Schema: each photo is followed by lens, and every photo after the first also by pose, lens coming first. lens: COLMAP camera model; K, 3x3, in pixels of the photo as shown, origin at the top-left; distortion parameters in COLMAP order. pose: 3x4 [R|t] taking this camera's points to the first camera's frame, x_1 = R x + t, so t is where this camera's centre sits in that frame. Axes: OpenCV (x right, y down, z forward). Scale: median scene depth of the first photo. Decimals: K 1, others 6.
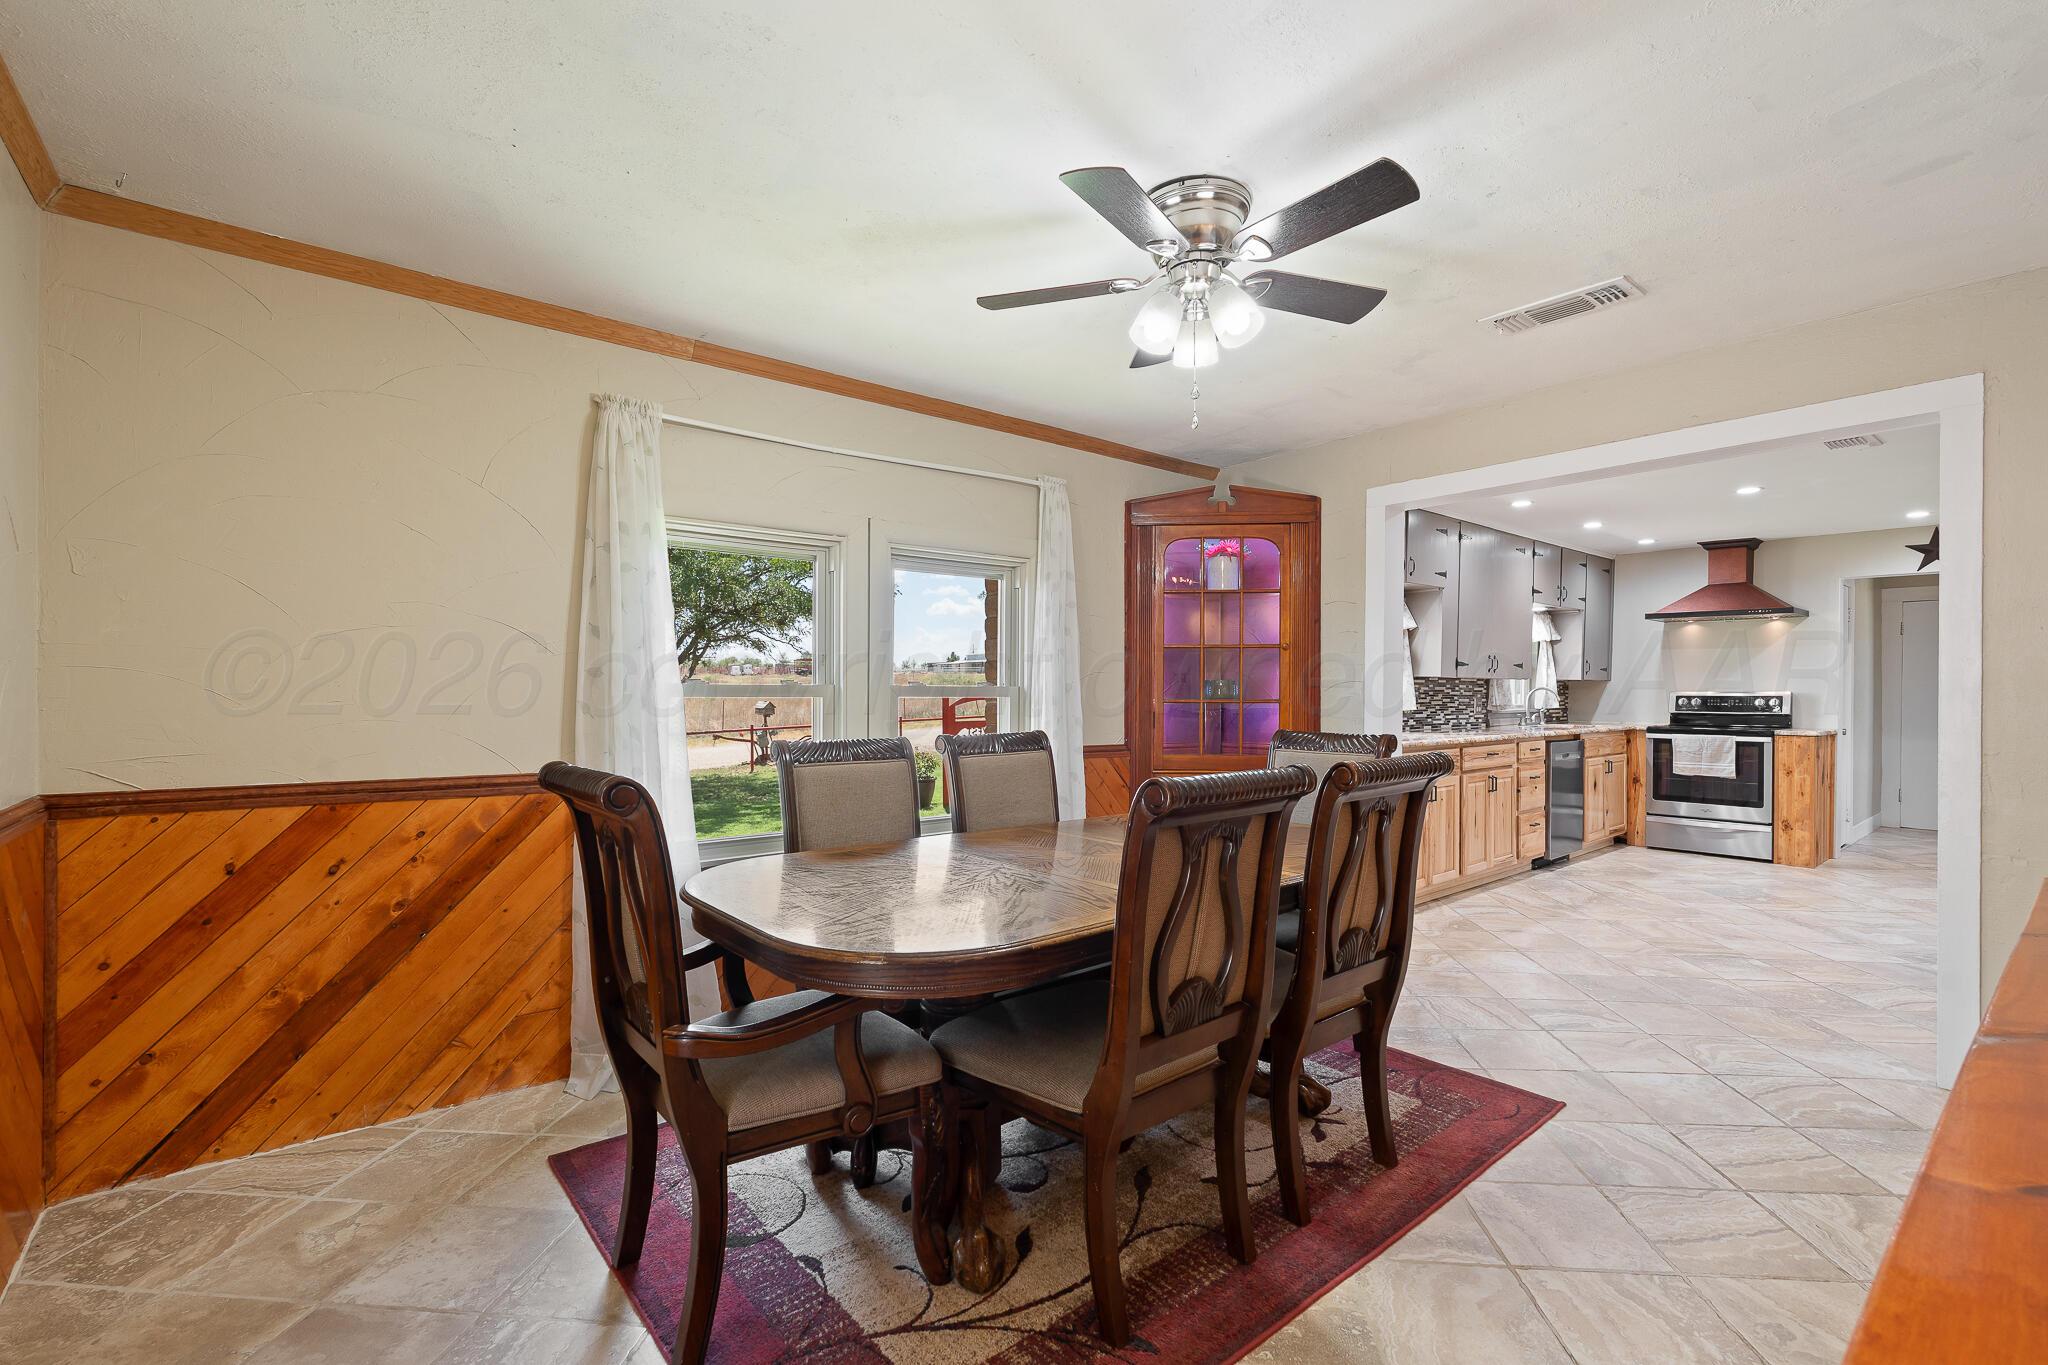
lens RADIAL K [[906.4, 0, 1027.8], [0, 906.4, 683.1], [0, 0, 1]] dist [-0.002675, -0.000015]
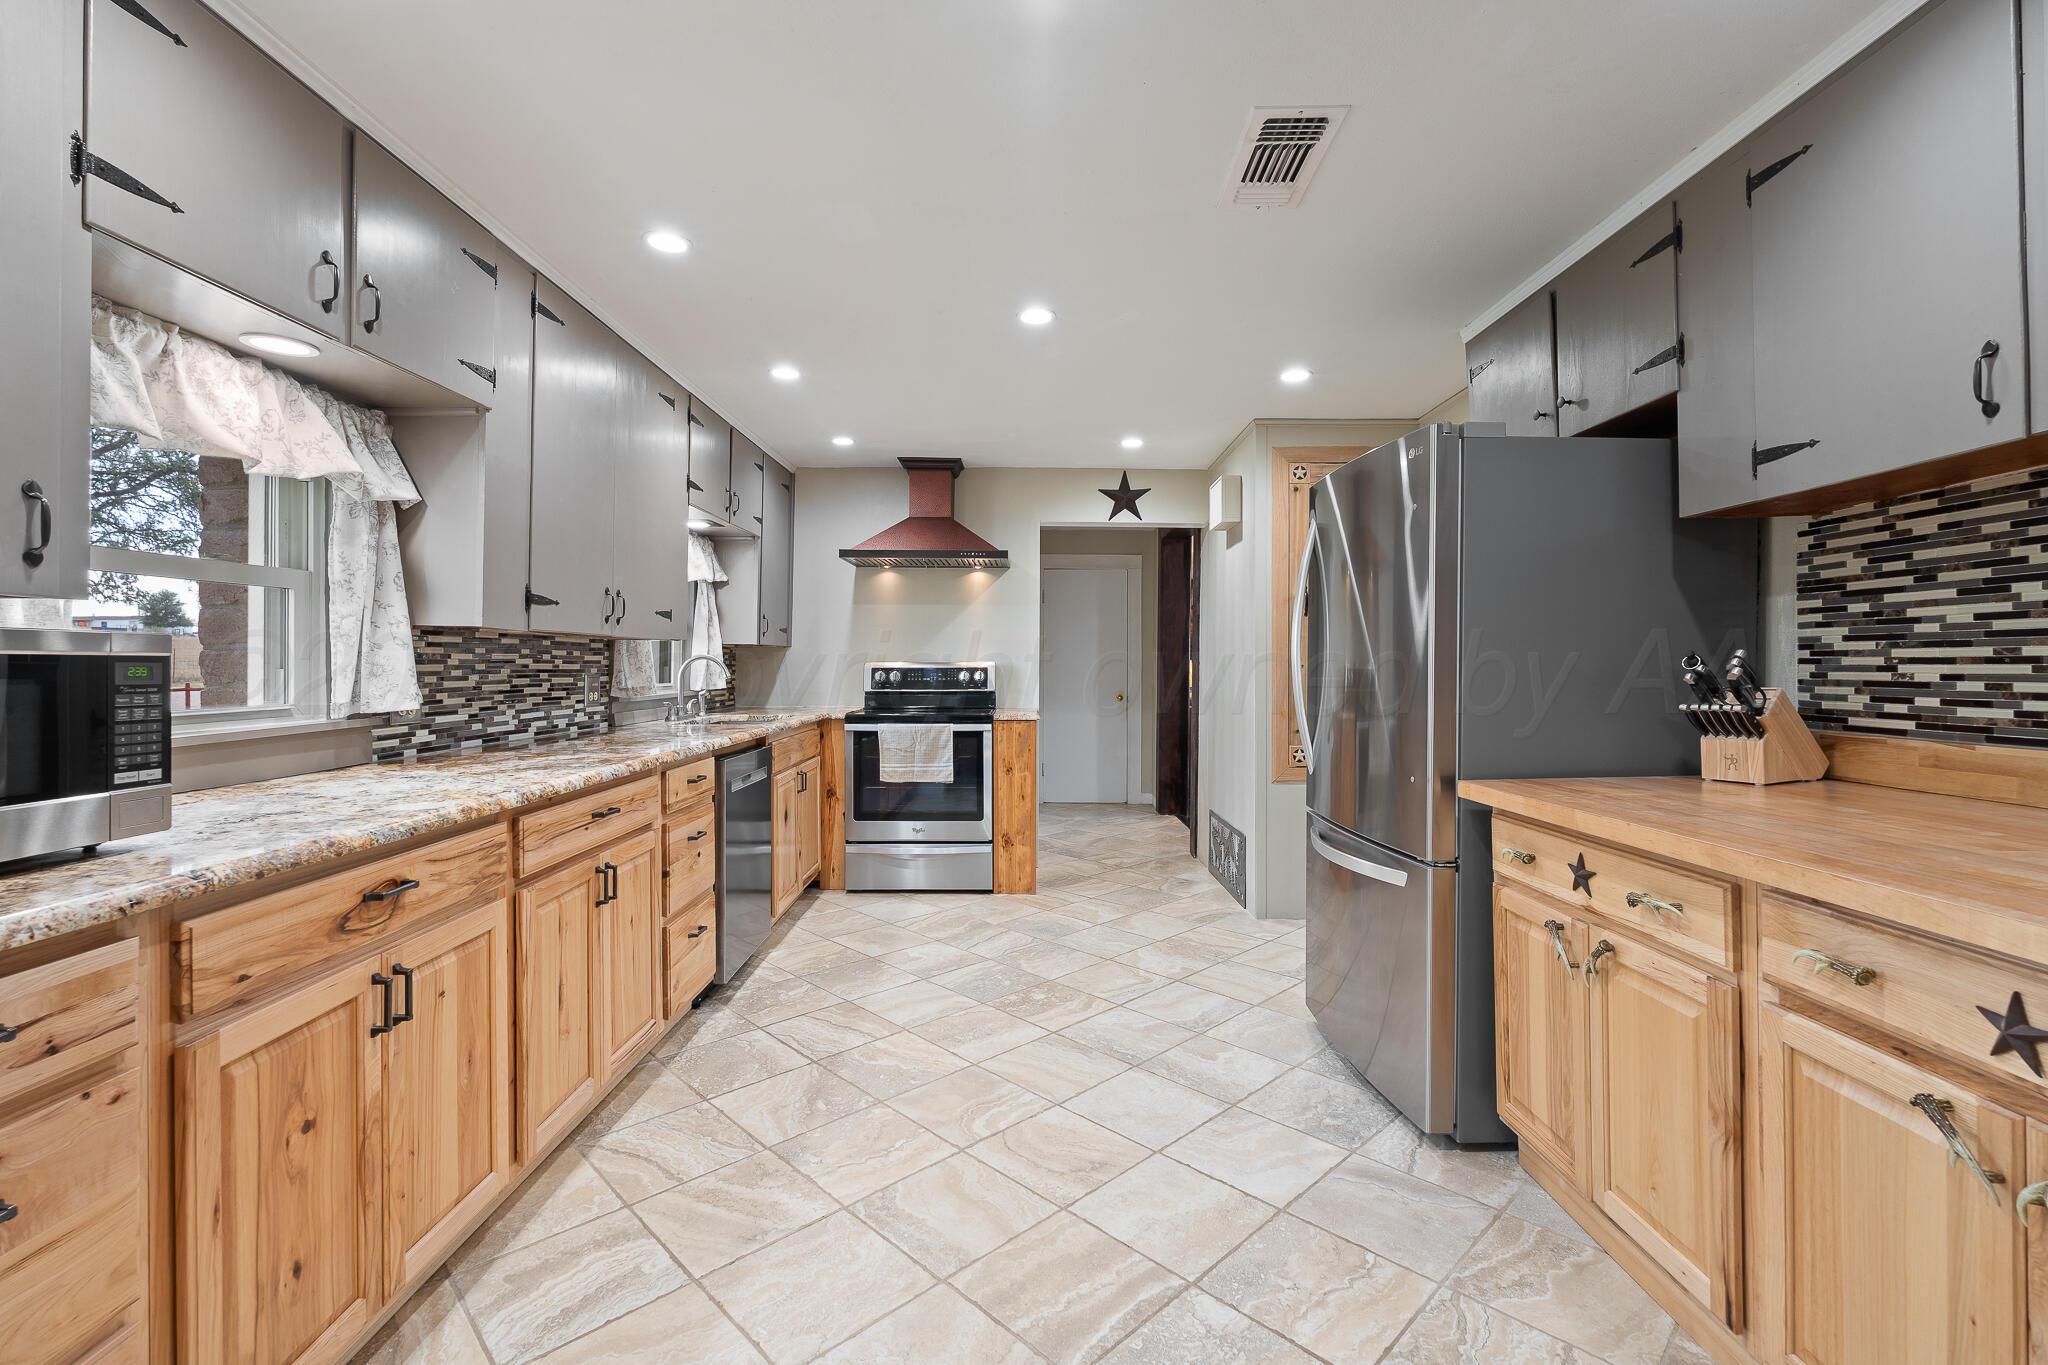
lens RADIAL K [[906.4, 0, 1027.8], [0, 906.4, 683.1], [0, 0, 1]] dist [-0.002675, -0.000015]
pose [[0.641530, -0.019564, 0.766848, 0.259255], [-0.003989, 0.999576, 0.028838, 0.004966], [-0.767088, -0.021559, 0.641180, 0.474842]]
